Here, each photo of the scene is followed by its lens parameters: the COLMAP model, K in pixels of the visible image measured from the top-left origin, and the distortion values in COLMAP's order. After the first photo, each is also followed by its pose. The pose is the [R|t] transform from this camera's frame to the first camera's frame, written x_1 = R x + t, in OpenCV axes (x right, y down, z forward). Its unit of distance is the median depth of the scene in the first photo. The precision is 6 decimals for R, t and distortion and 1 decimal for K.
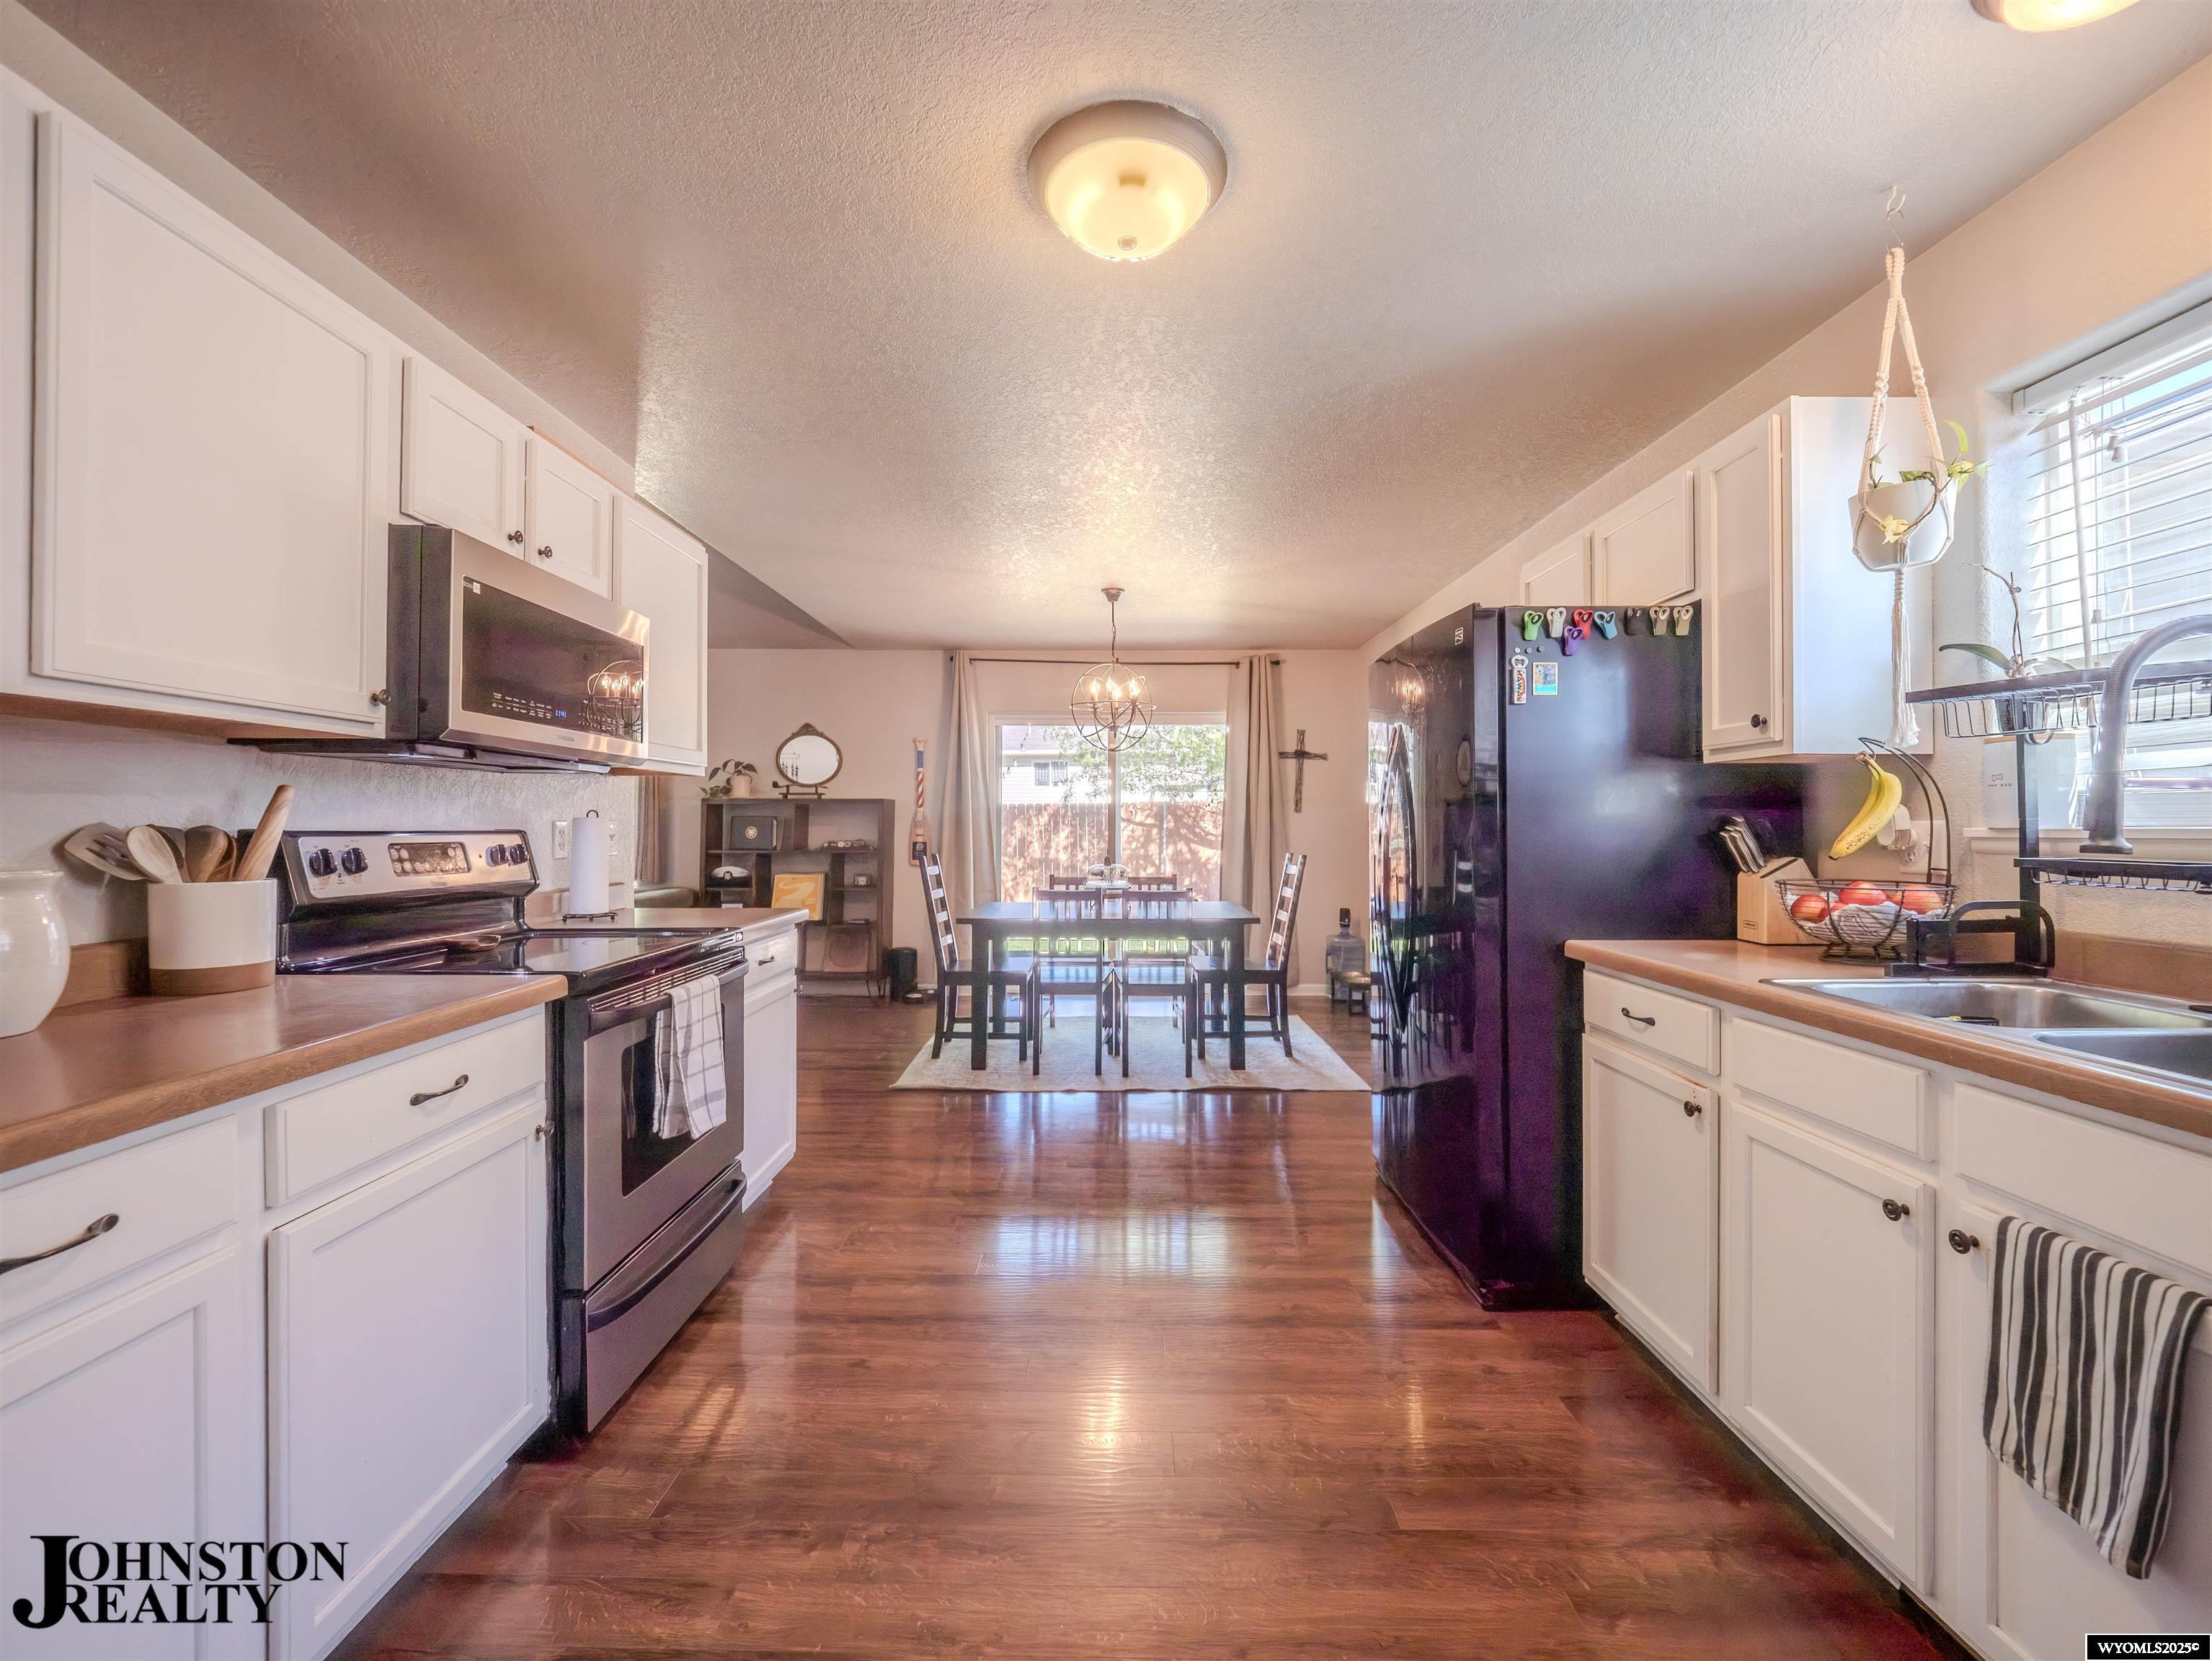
lens RADIAL K [[904.7, 0, 1106.0], [0, 904.7, 830.5], [0, 0, 1]] dist [0.000239, -0.000067]
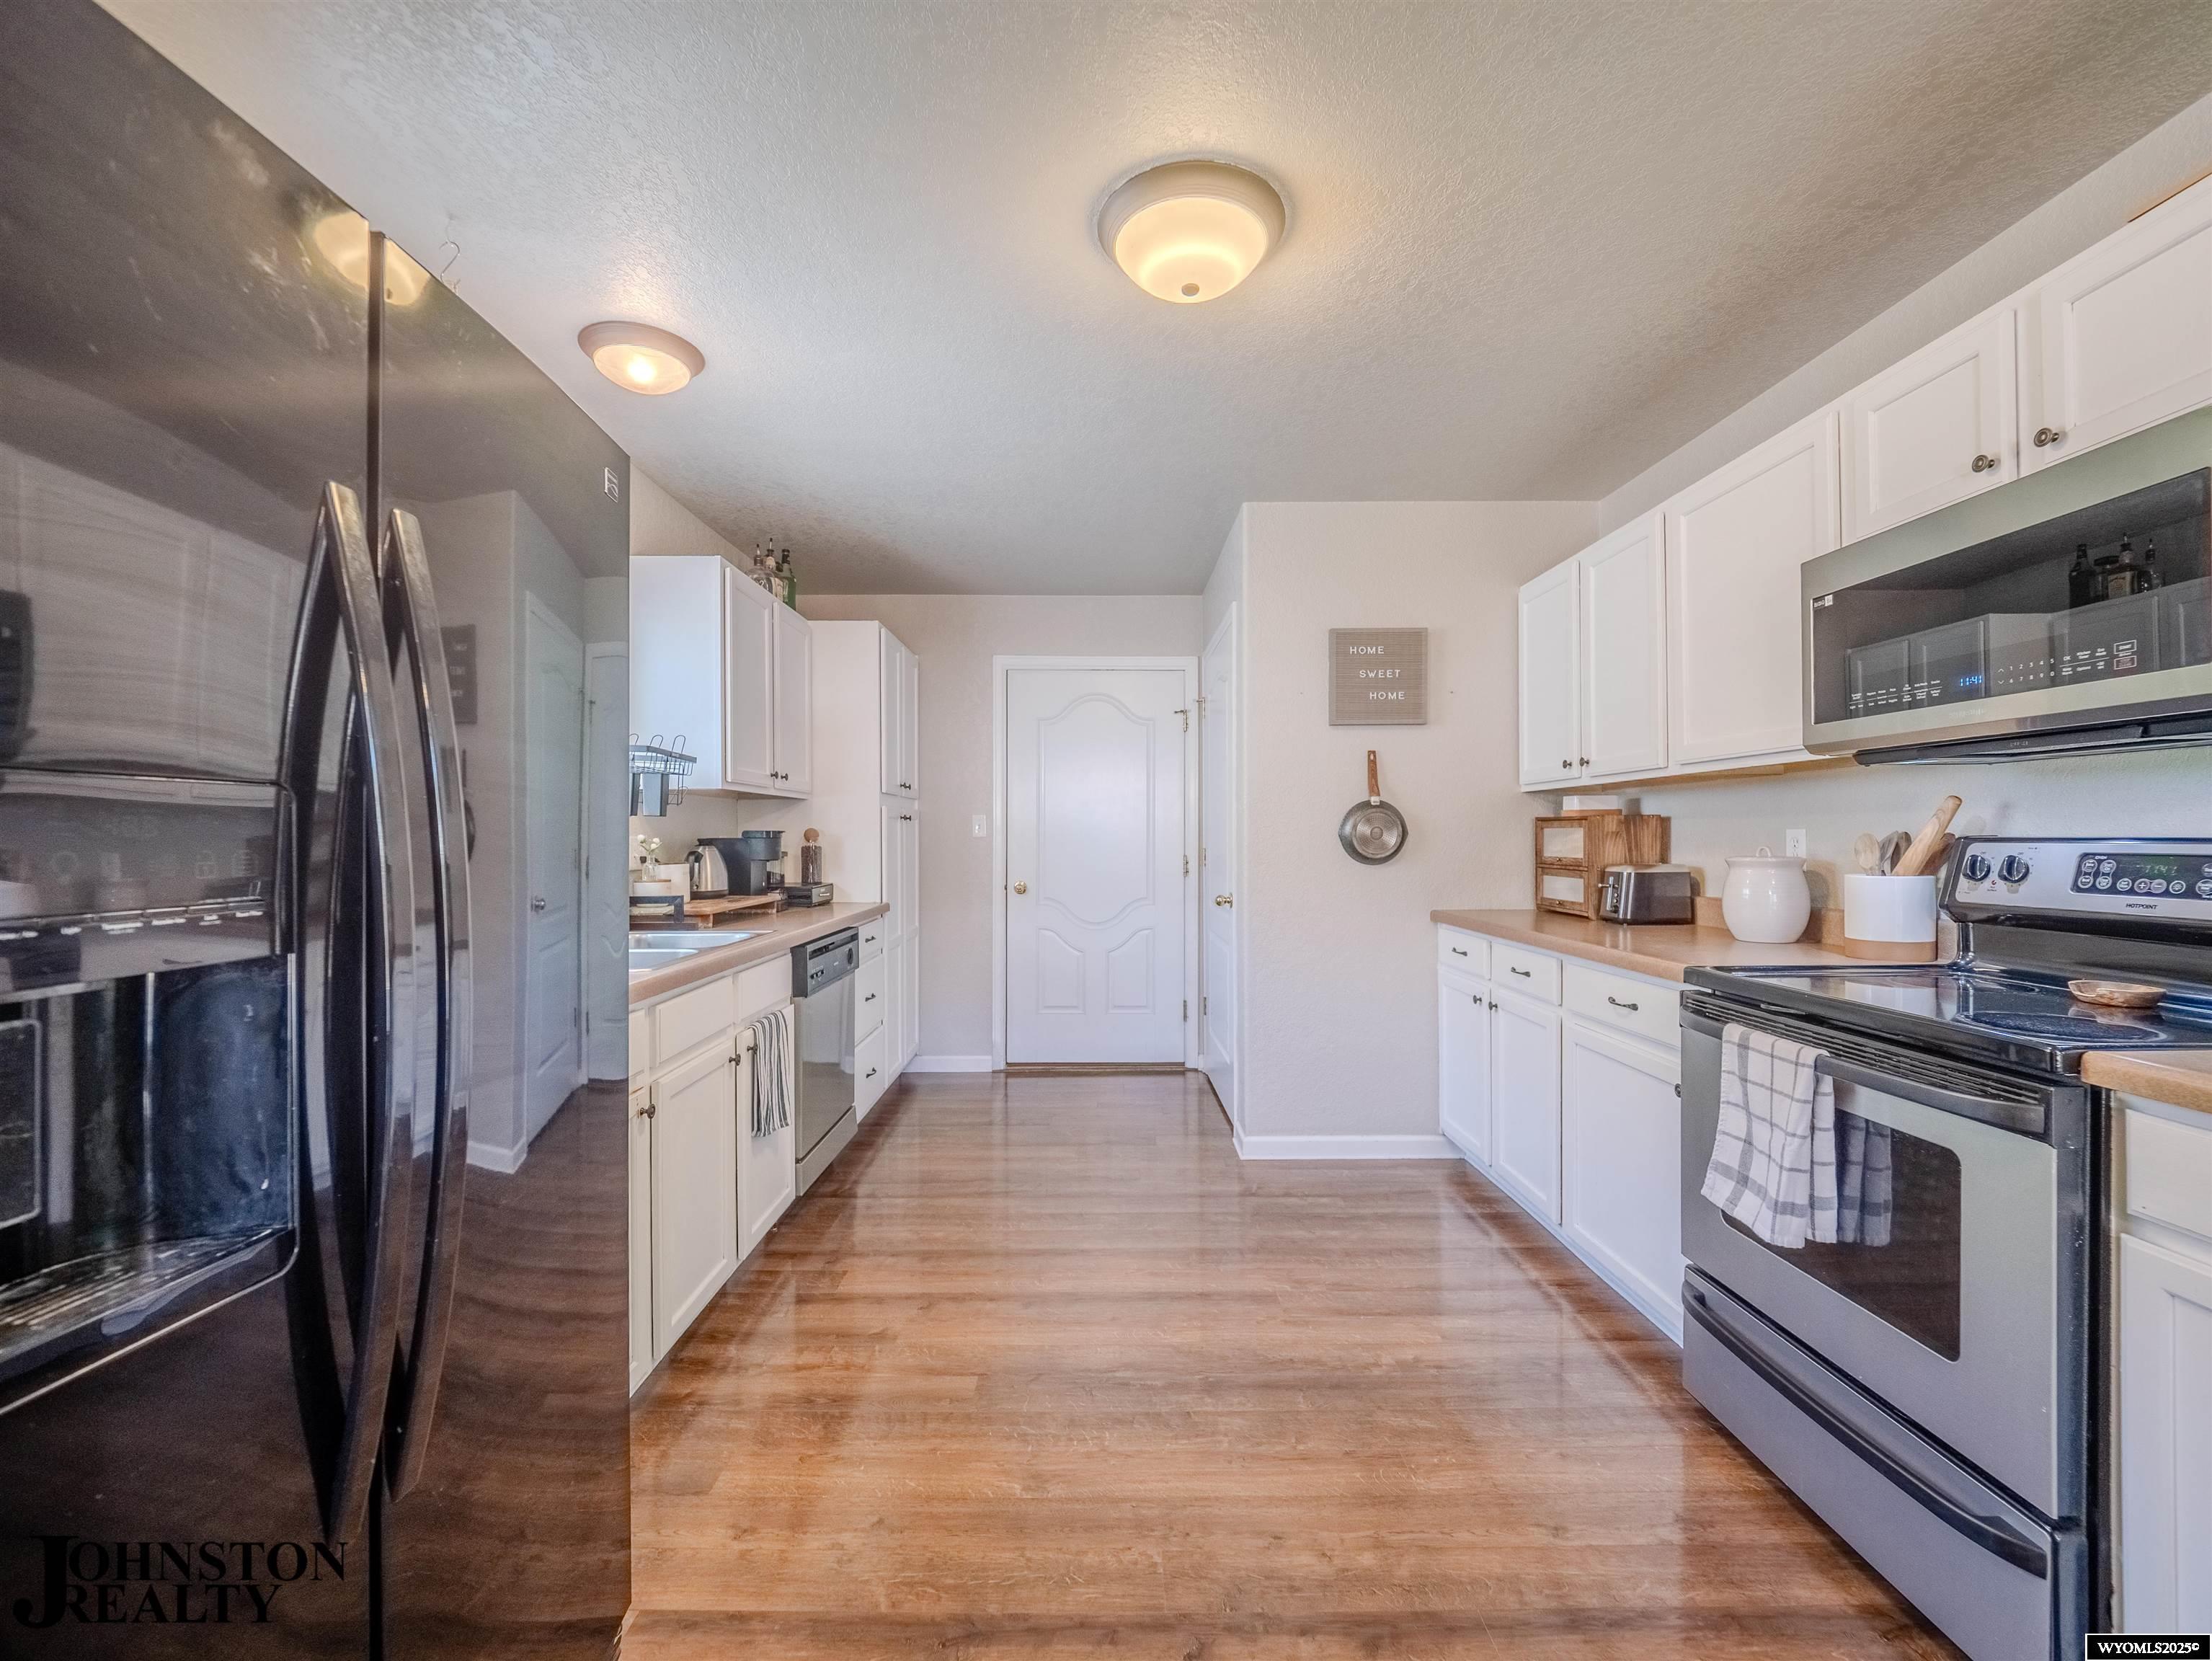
lens RADIAL K [[904.7, 0, 1106.0], [0, 904.7, 830.5], [0, 0, 1]] dist [0.000239, -0.000067]
pose [[-0.999933, 0.004139, -0.010803, 0.129109], [0.004222, 0.999961, -0.007713, -0.003874], [0.010771, -0.007758, -0.999912, 1.967459]]
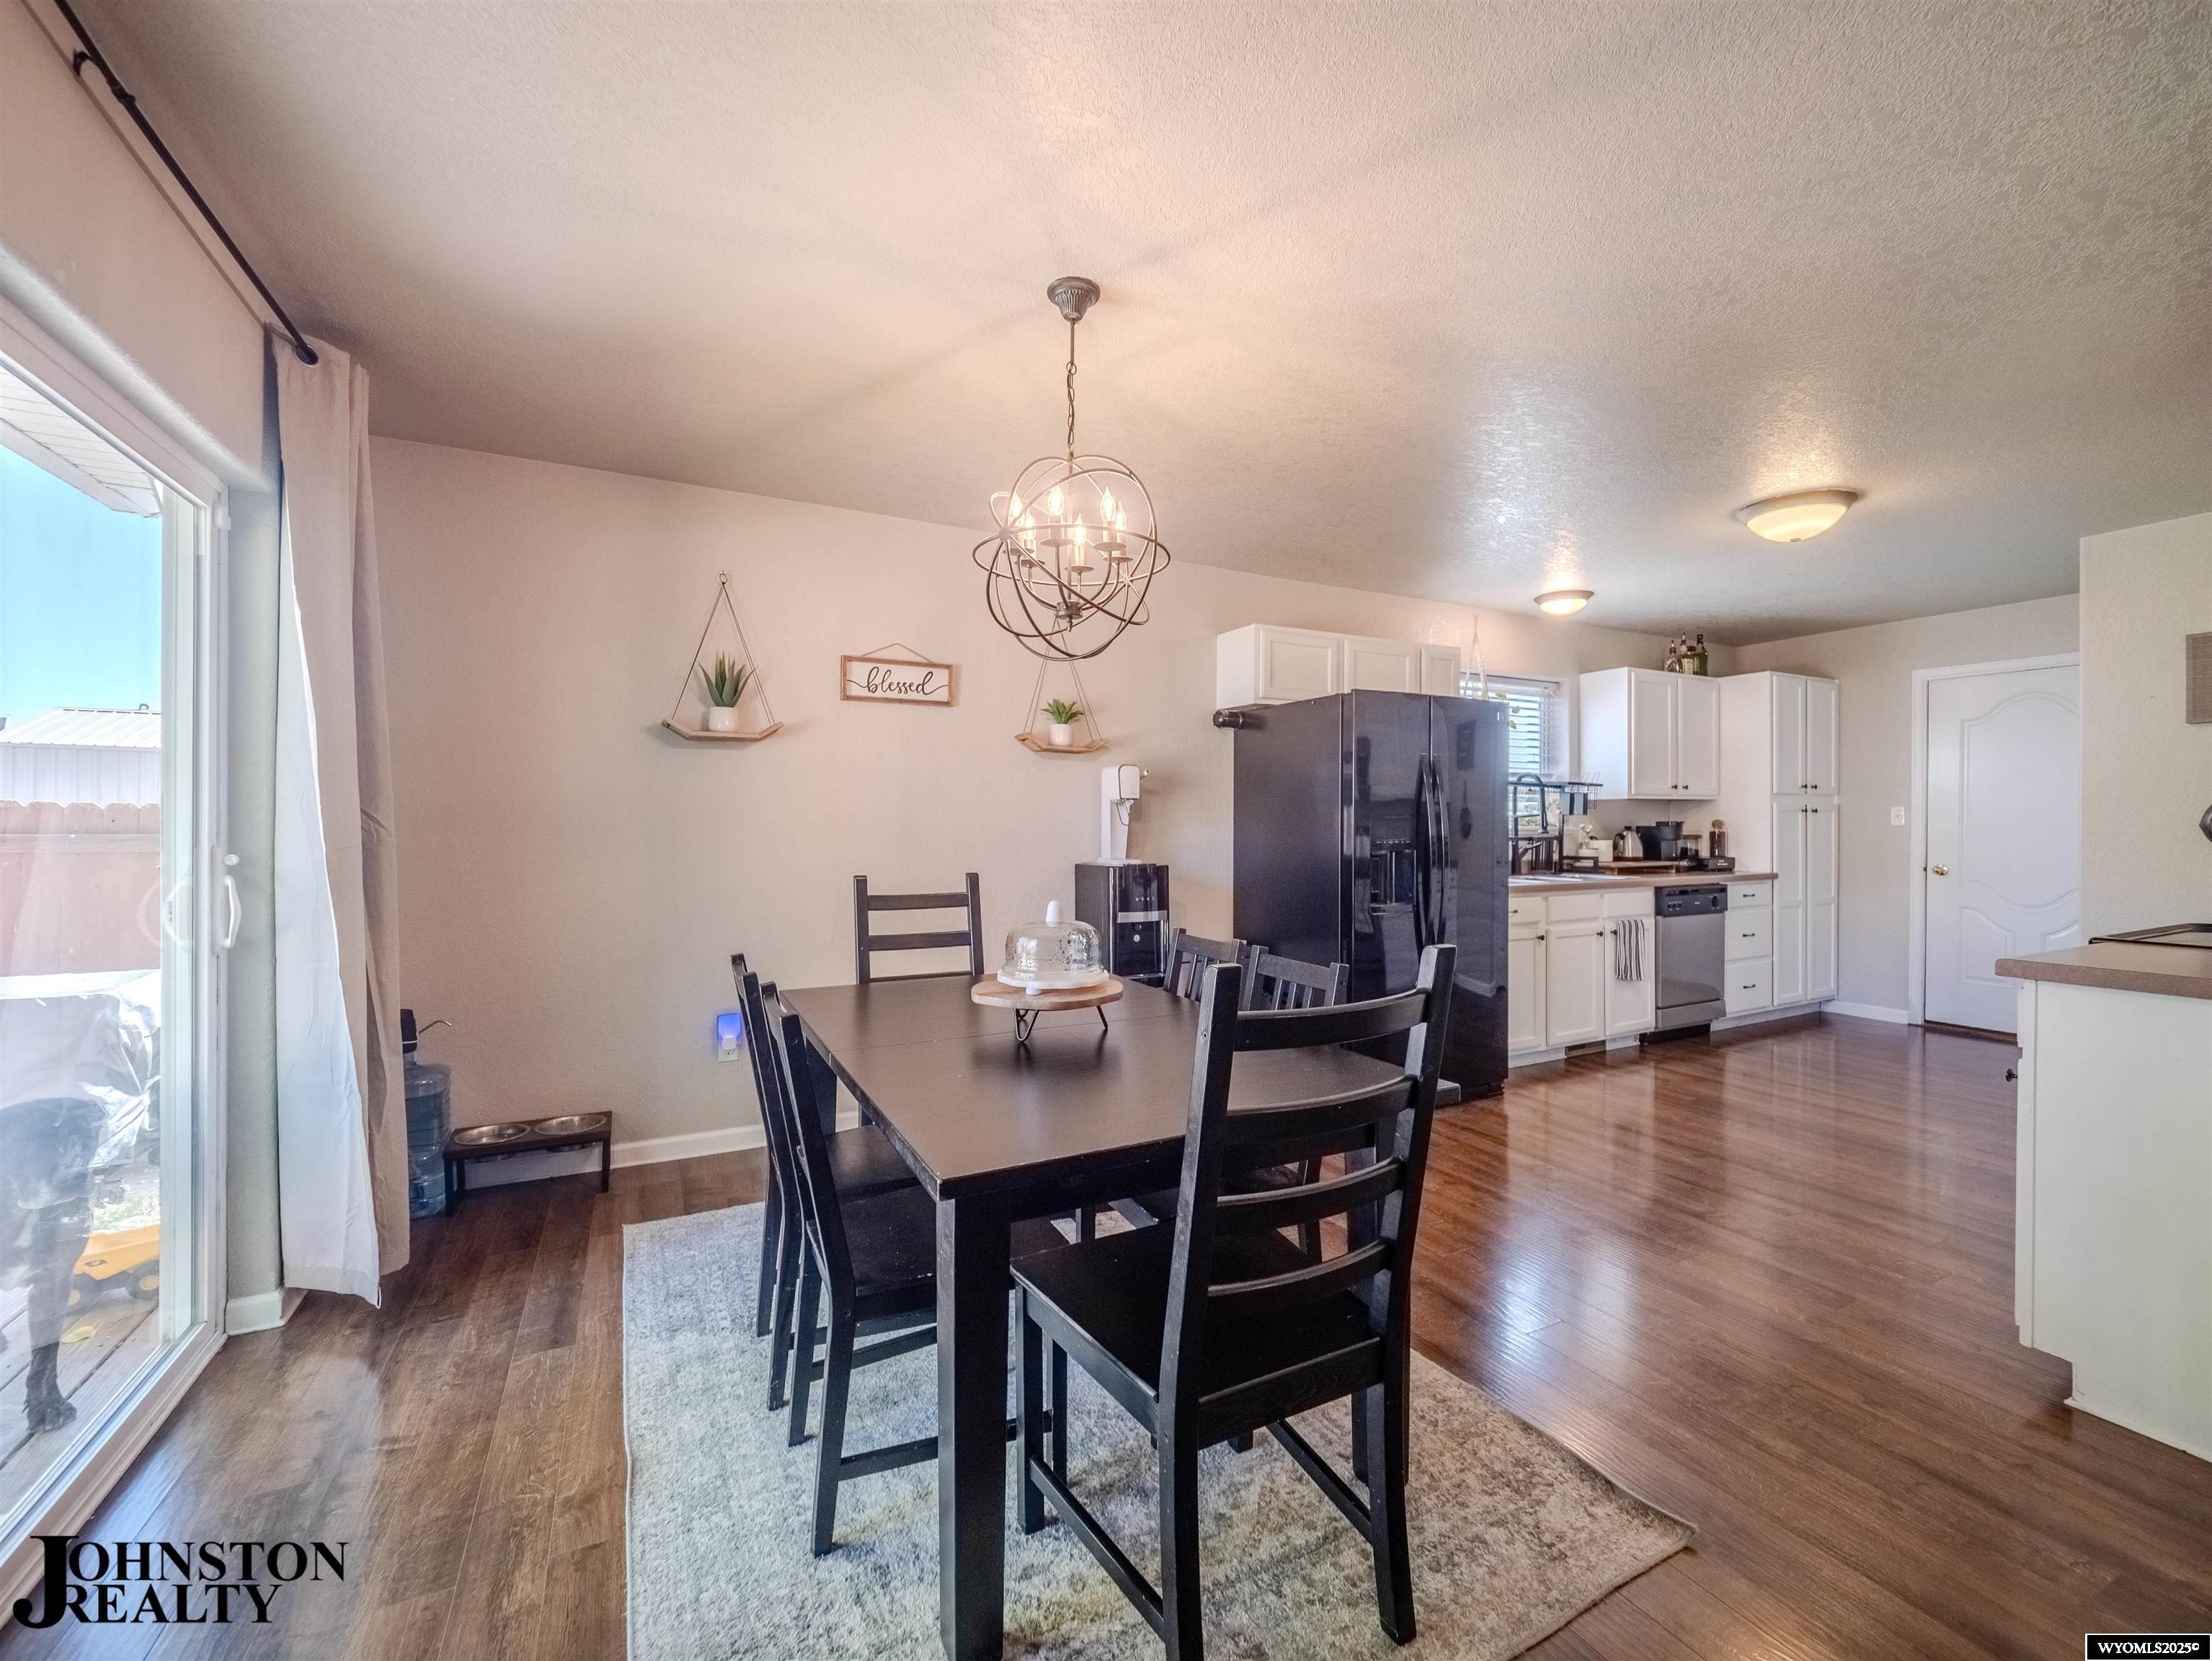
lens RADIAL K [[904.7, 0, 1106.0], [0, 904.7, 830.5], [0, 0, 1]] dist [0.000239, -0.000067]
pose [[-0.462746, -0.002818, 0.886487, -1.013414], [0.000882, 0.999993, 0.003639, -0.003627], [-0.886491, 0.002466, -0.462740, 3.174634]]
